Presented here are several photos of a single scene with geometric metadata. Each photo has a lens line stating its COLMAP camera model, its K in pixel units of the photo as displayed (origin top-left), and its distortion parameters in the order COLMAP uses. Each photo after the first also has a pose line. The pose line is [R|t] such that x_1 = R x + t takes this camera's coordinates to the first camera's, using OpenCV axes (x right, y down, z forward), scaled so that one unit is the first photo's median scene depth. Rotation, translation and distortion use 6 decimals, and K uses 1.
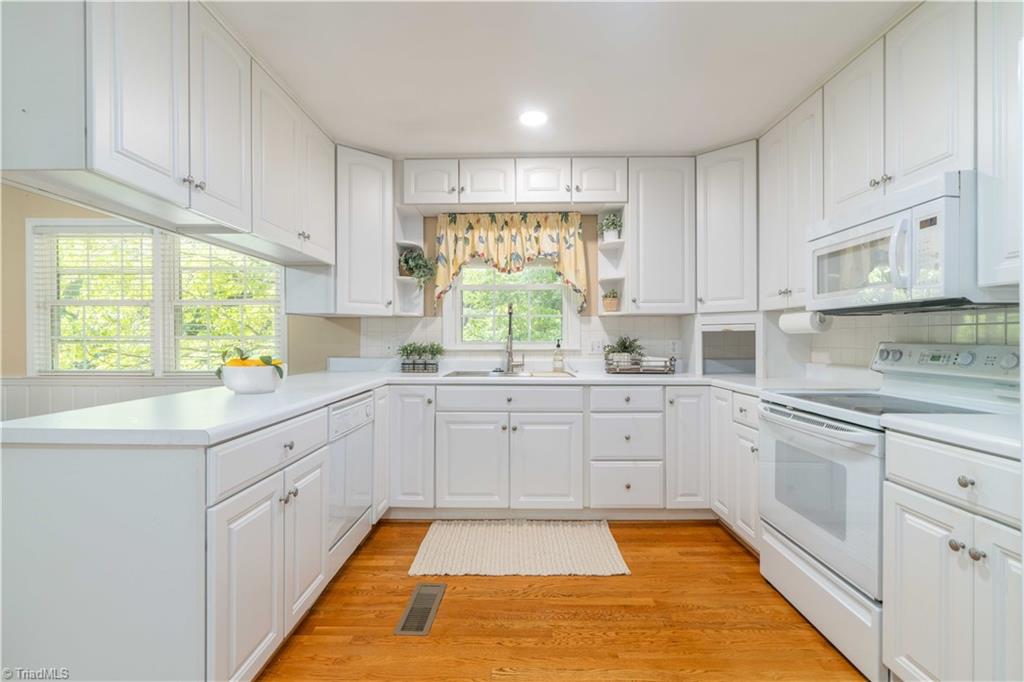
lens RADIAL K [[469.5, 0, 512.0], [0, 469.5, 341.0], [0, 0, 1]] dist [-0.001245, -0.000021]
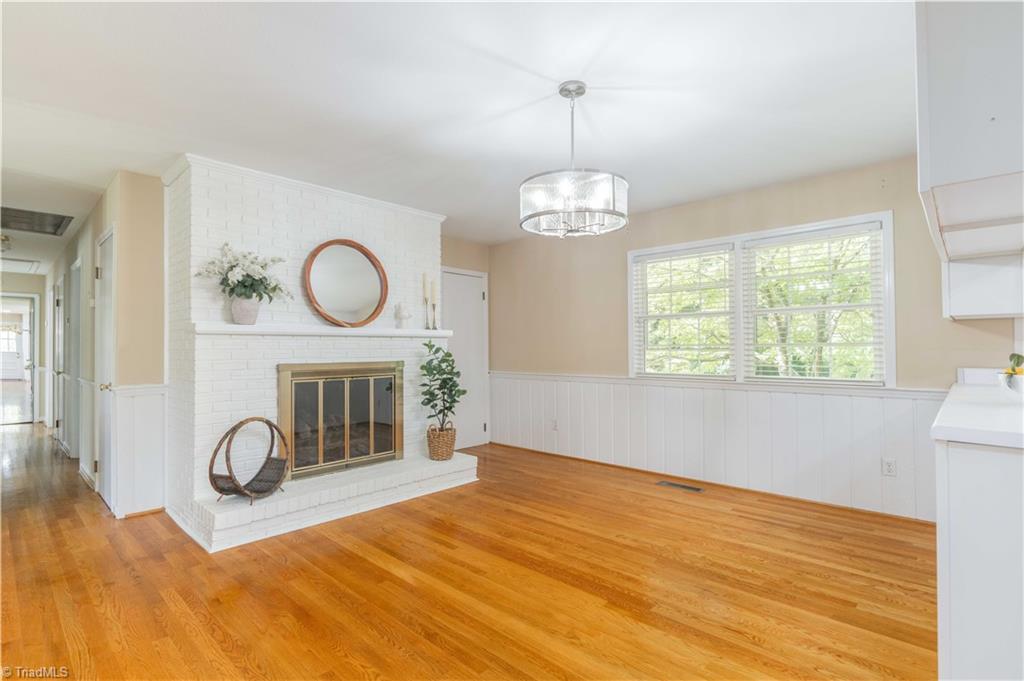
lens RADIAL K [[485.3, 0, 512.0], [0, 485.3, 340.5], [0, 0, 1]] dist [0.000444, 0.000284]
pose [[0.741420, -0.014450, -0.670886, -0.425351], [0.001015, 0.999791, -0.020413, 0.003699], [0.671041, 0.014454, 0.741280, -0.181471]]
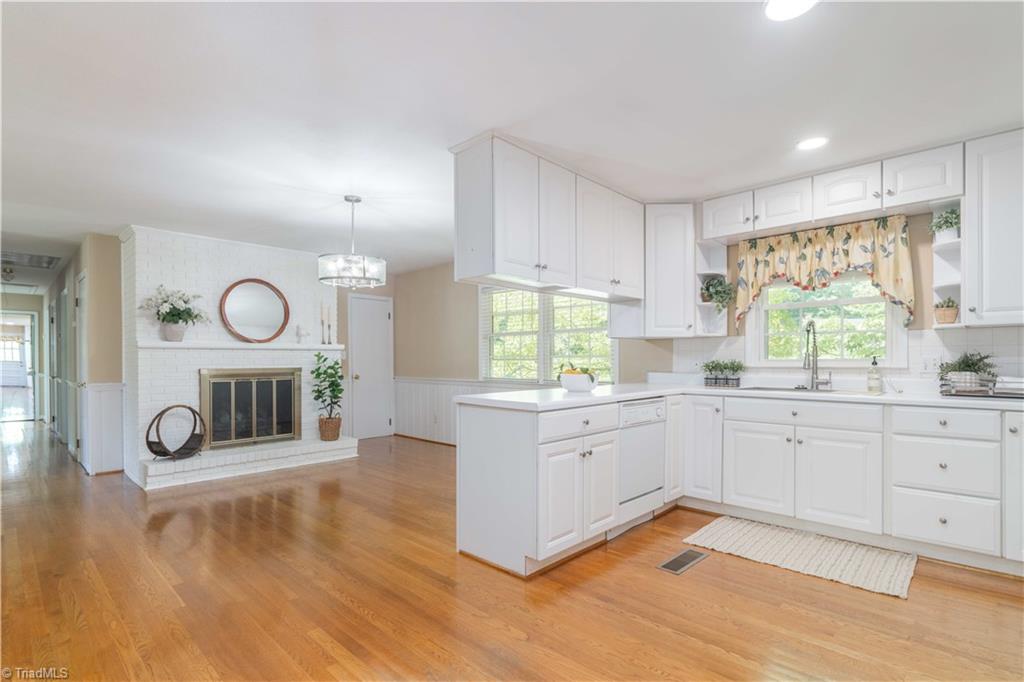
lens RADIAL K [[495.8, 0, 509.0], [0, 495.8, 360.7], [0, 0, 1]] dist [-0.001524, -0.000458]
pose [[0.730784, 0.000776, -0.682609, 0.241819], [-0.000945, 1.000000, 0.000126, 0.005758], [0.682608, 0.000553, 0.730784, -0.208508]]
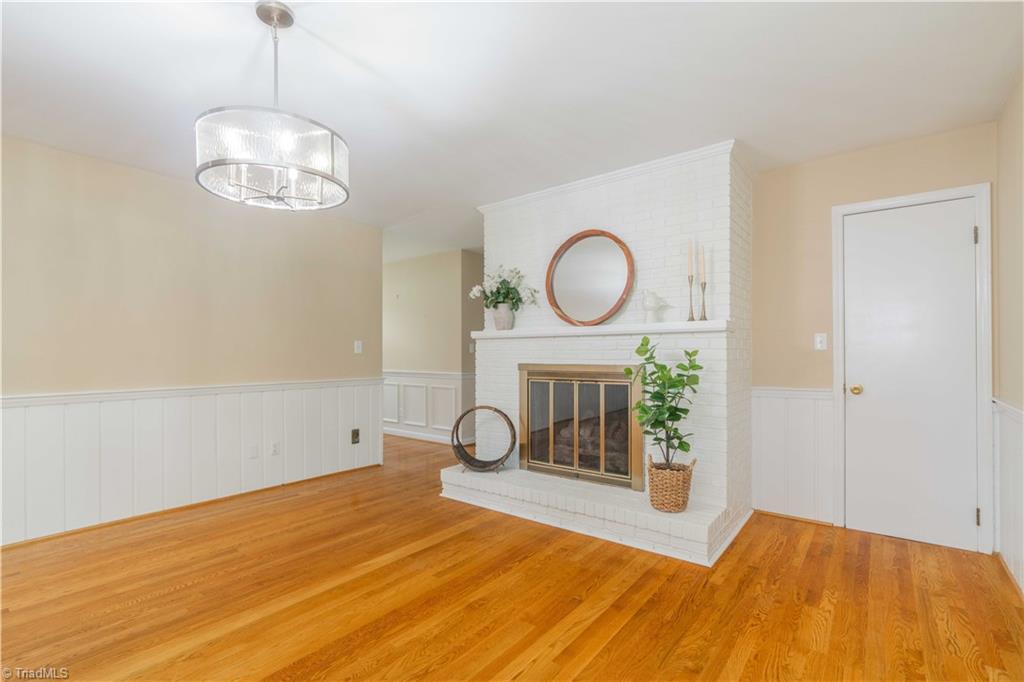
lens RADIAL K [[475.7, 0, 507.6], [0, 475.7, 355.3], [0, 0, 1]] dist [-0.001794, -0.000252]
pose [[-0.608407, 0.002411, -0.793621, -0.565108], [-0.002397, 0.999985, 0.004875, 0.007299], [0.793621, 0.004868, -0.608393, 0.933118]]
